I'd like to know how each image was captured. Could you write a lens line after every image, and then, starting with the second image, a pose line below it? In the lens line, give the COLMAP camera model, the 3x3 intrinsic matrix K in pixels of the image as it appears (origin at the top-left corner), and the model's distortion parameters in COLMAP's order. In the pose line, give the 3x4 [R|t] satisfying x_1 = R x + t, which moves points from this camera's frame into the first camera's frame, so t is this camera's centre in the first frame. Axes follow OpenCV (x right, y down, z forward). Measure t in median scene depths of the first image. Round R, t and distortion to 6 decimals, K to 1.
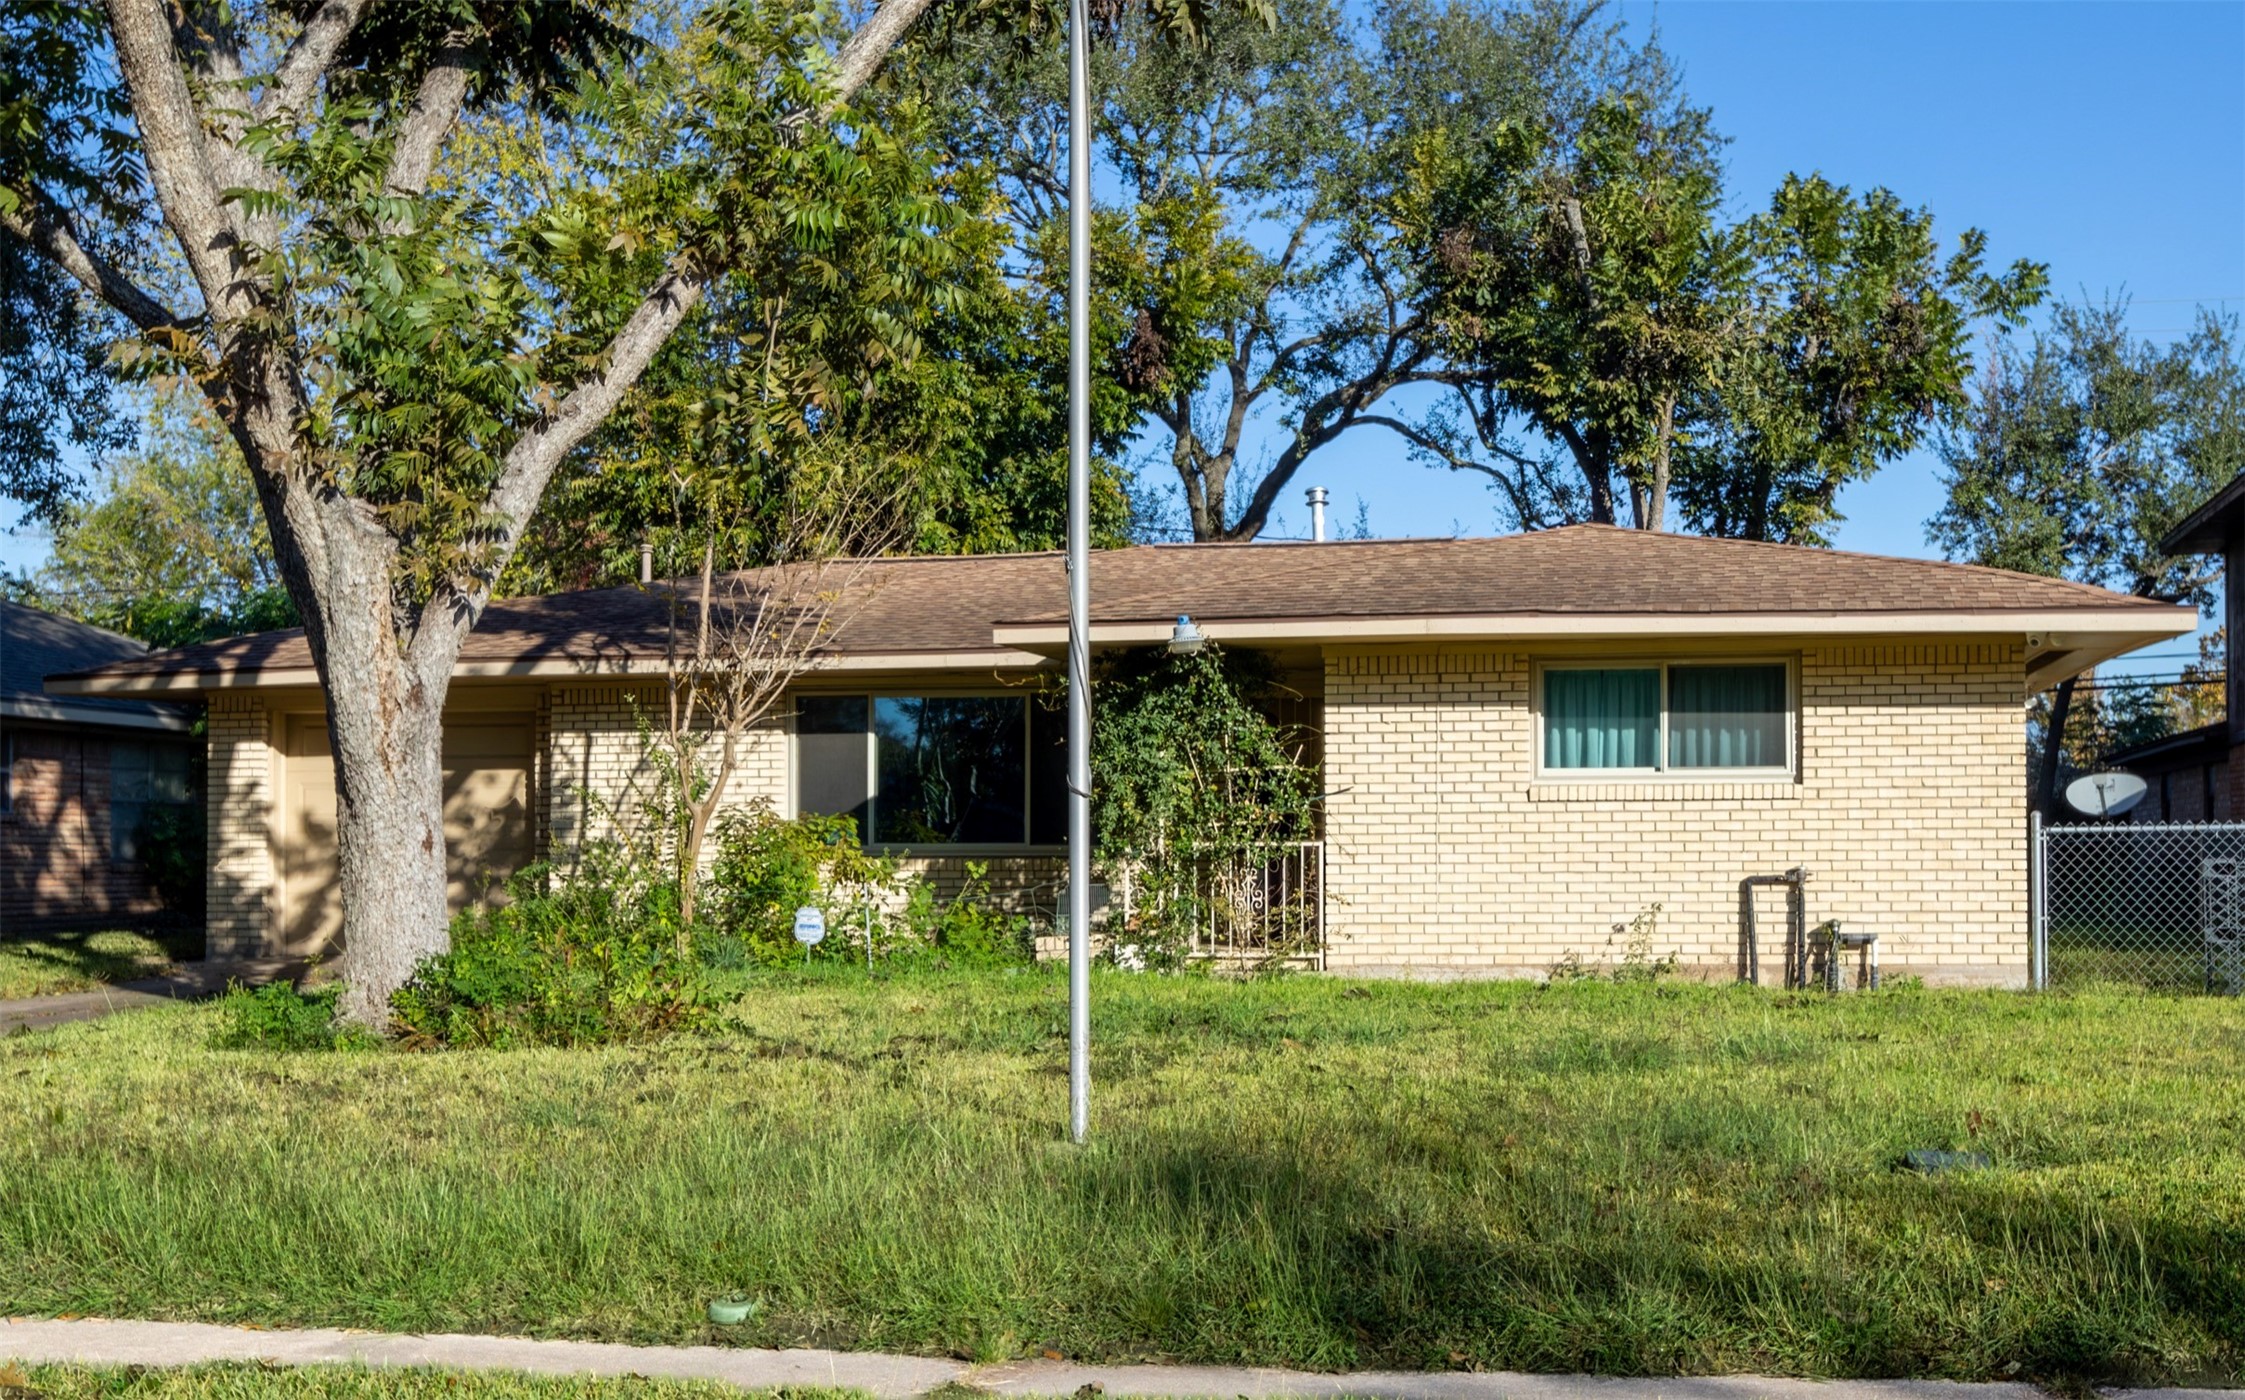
lens RADIAL K [[2005.3, 0, 1122.6], [0, 2005.3, 703.0], [0, 0, 1]] dist [0.008916, 0.002131]
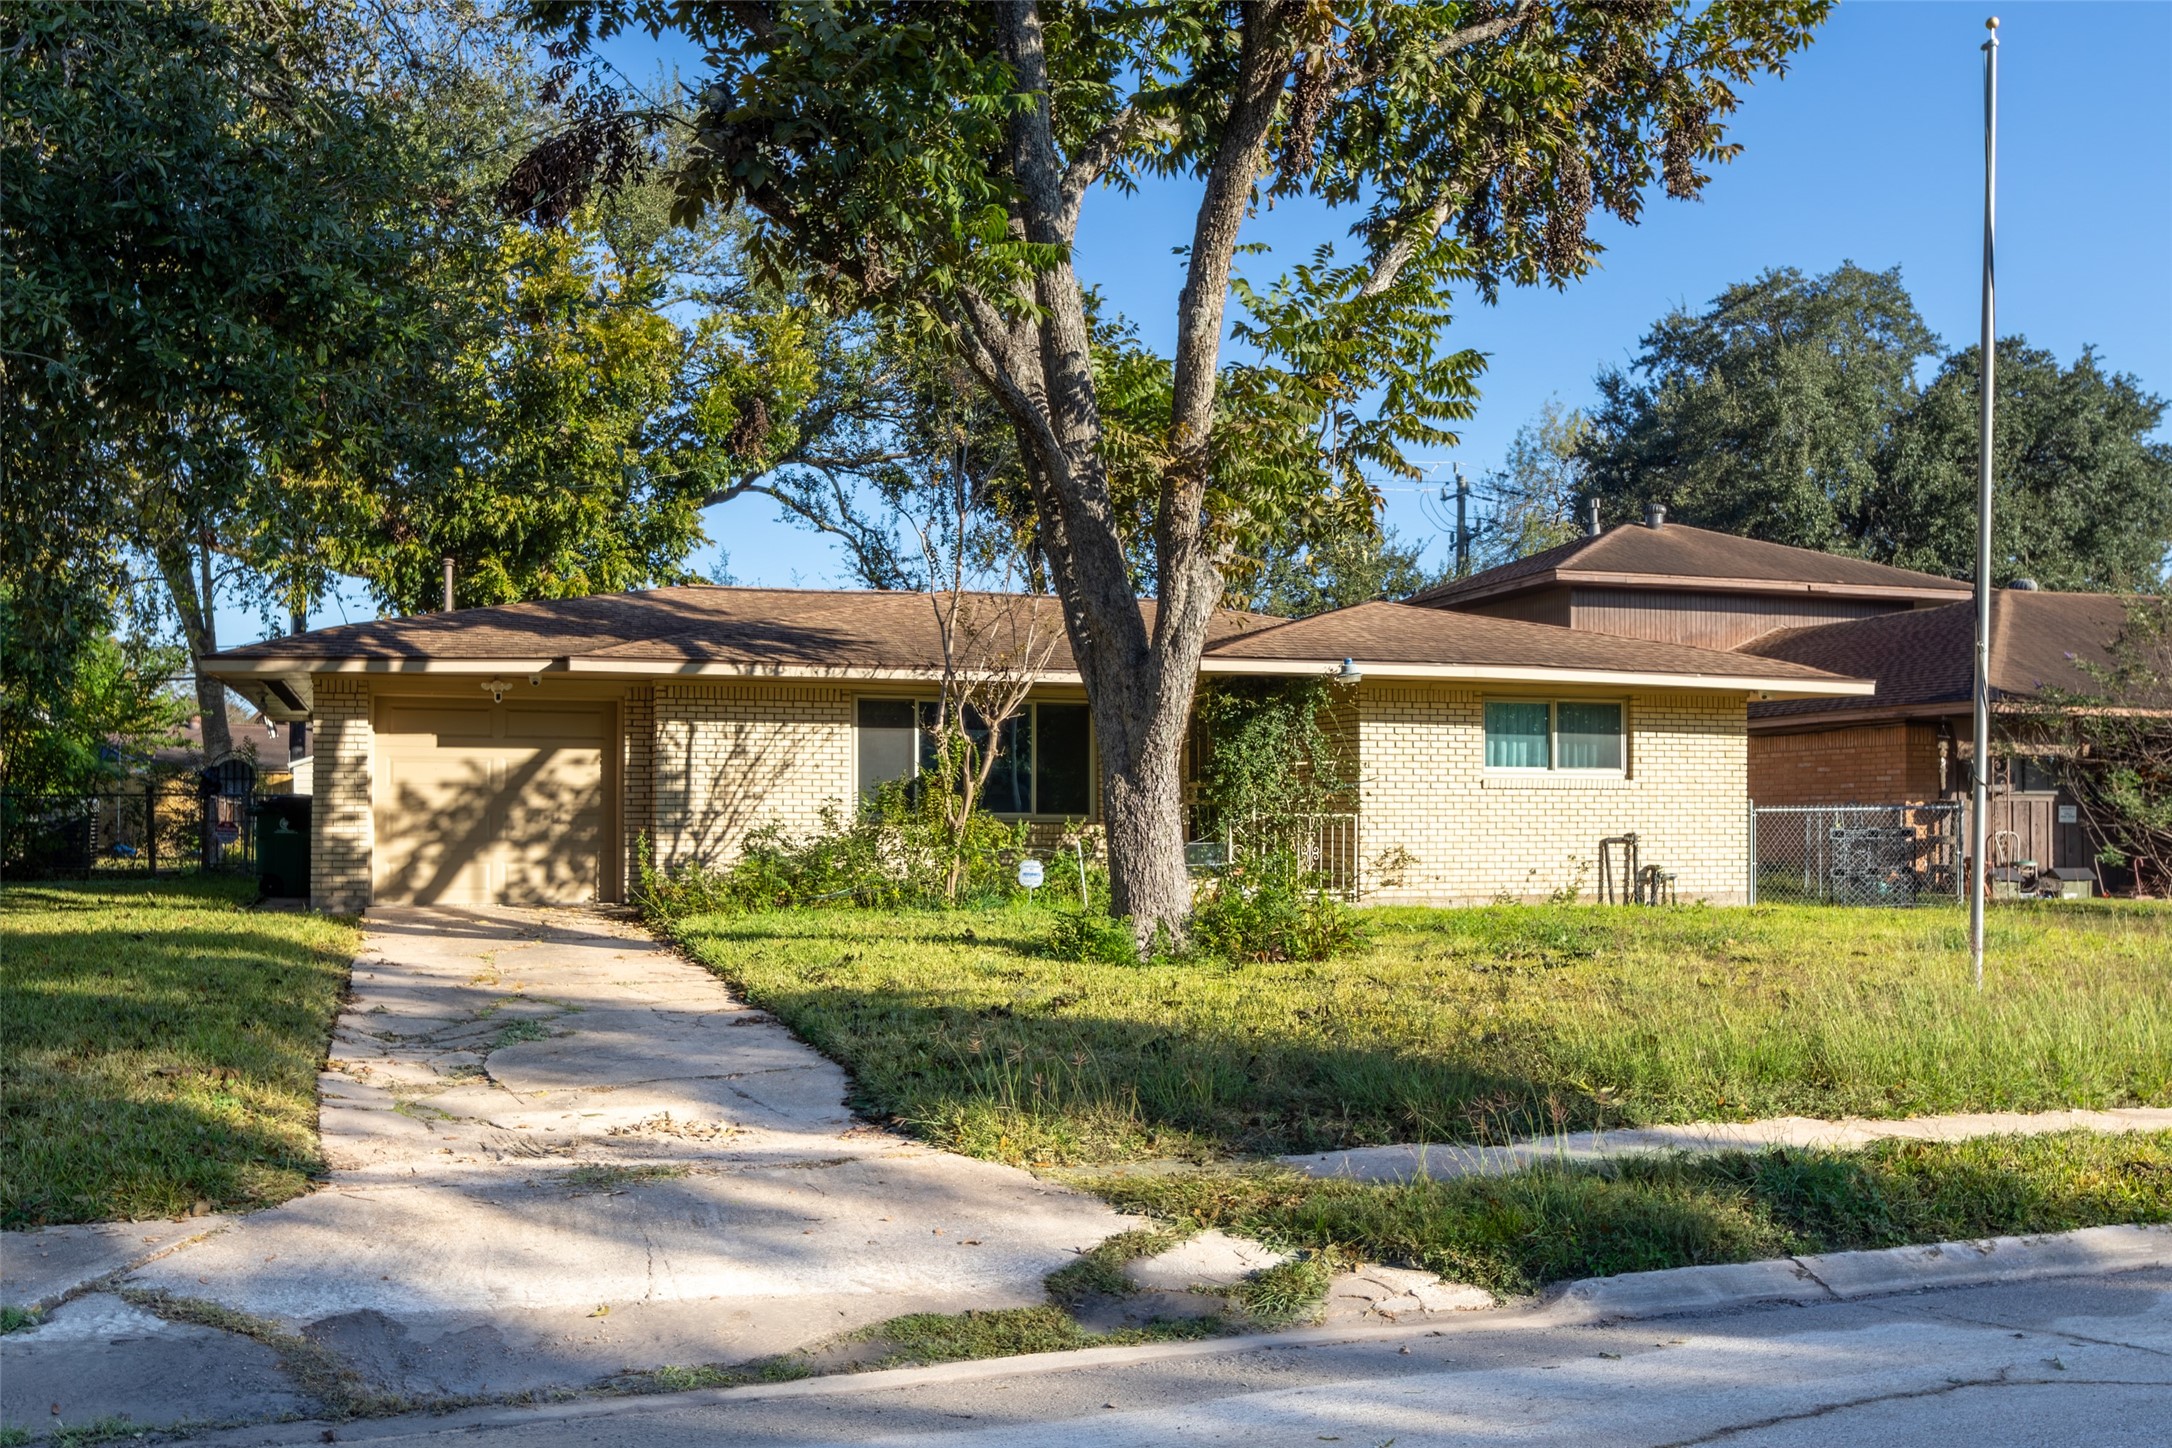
lens RADIAL K [[1502.7, 0, 1085.9], [0, 1502.7, 726.2], [0, 0, 1]] dist [0.008520, 0.000116]
pose [[0.915355, 0.028282, 0.401654, -0.522621], [-0.033772, 0.999408, 0.006594, 0.004466], [-0.401230, -0.019600, 0.915768, 0.076886]]
